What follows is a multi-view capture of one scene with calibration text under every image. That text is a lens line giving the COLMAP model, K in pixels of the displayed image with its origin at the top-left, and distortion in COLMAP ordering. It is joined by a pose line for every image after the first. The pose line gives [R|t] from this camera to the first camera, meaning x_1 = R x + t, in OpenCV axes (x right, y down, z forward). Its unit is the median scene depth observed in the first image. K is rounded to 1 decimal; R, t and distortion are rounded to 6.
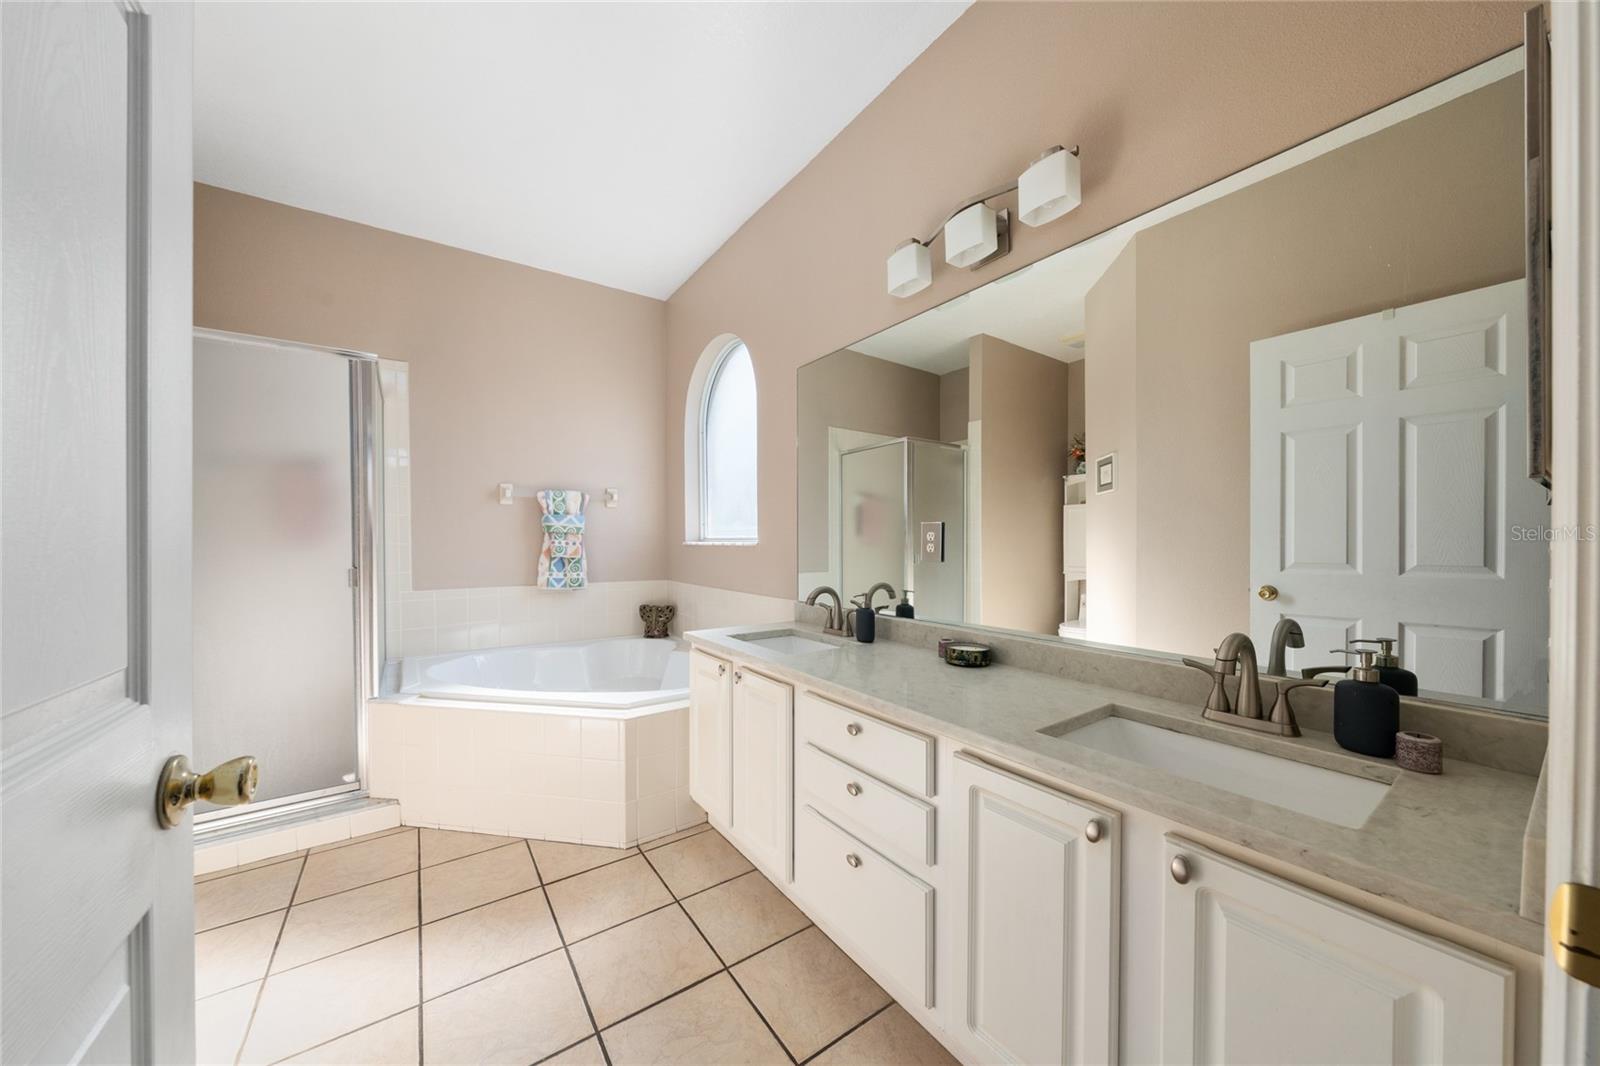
lens RADIAL K [[552.0, 0, 787.4], [0, 552.0, 546.3], [0, 0, 1]] dist [-0.000509, -0.000010]
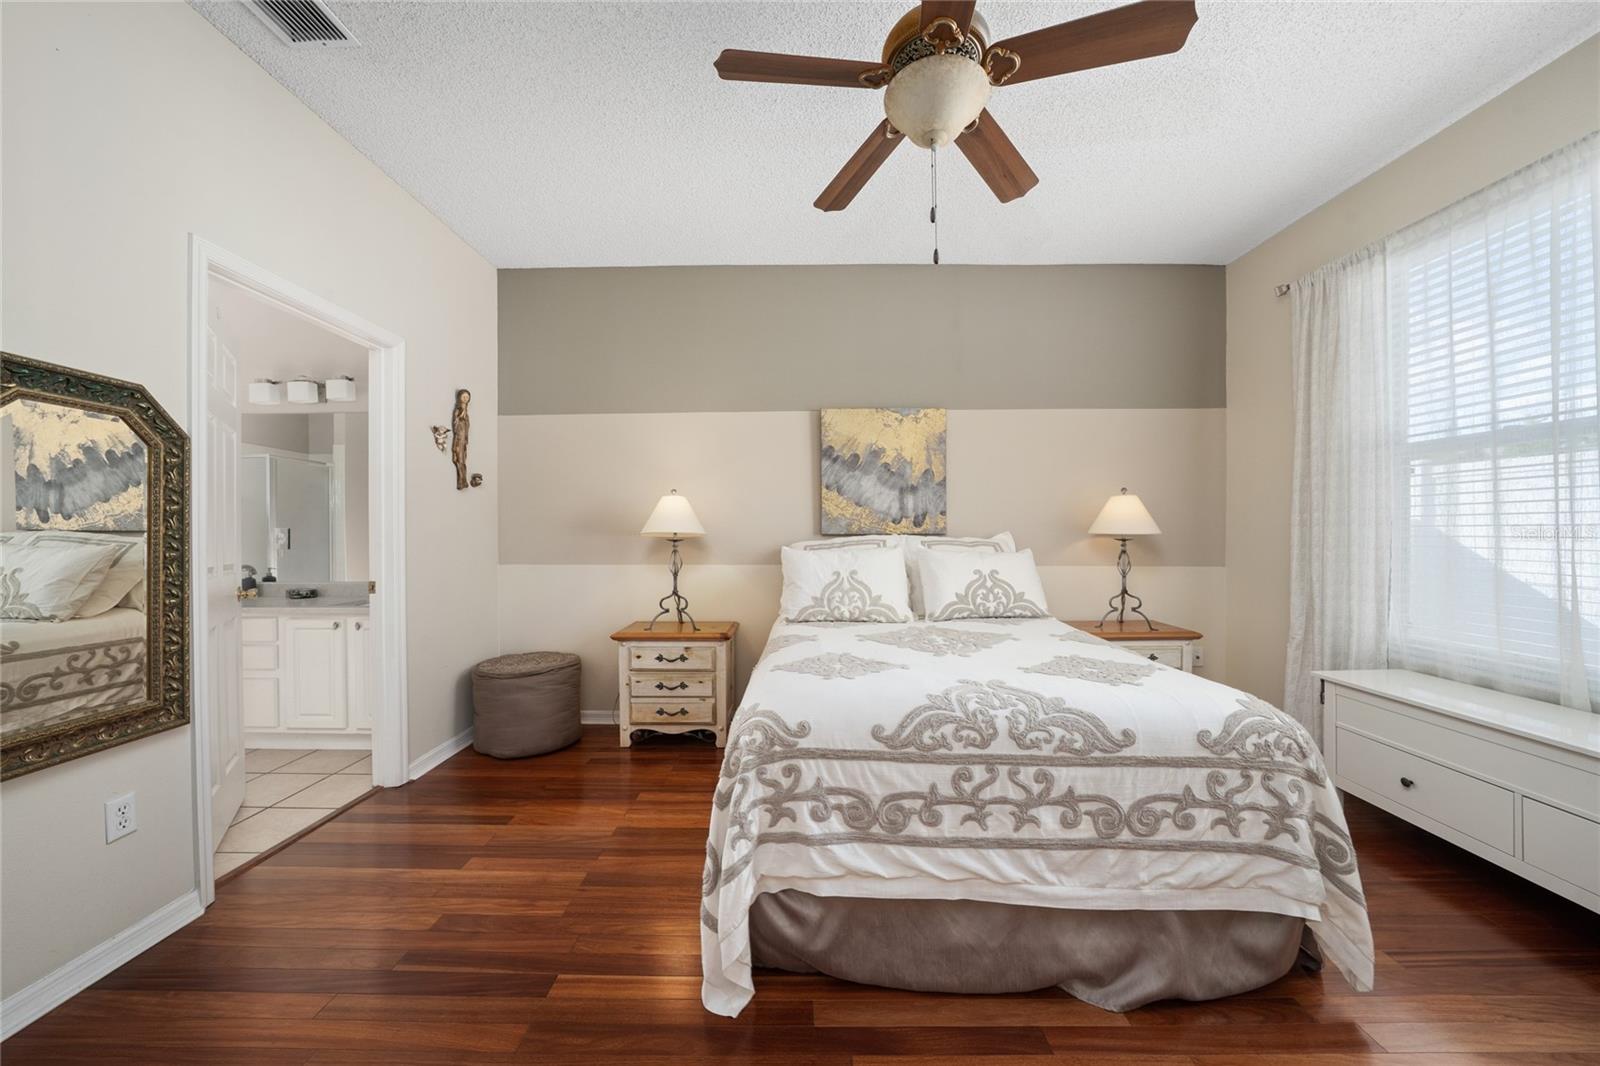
lens RADIAL K [[547.9, 0, 800.0], [0, 547.9, 533.0], [0, 0, 1]] dist [-0.000981, -0.000108]
pose [[0.570541, -0.010288, 0.821205, -0.237234], [0.002863, 0.999940, 0.010539, -0.033881], [-0.821264, -0.003662, 0.570537, -1.336504]]
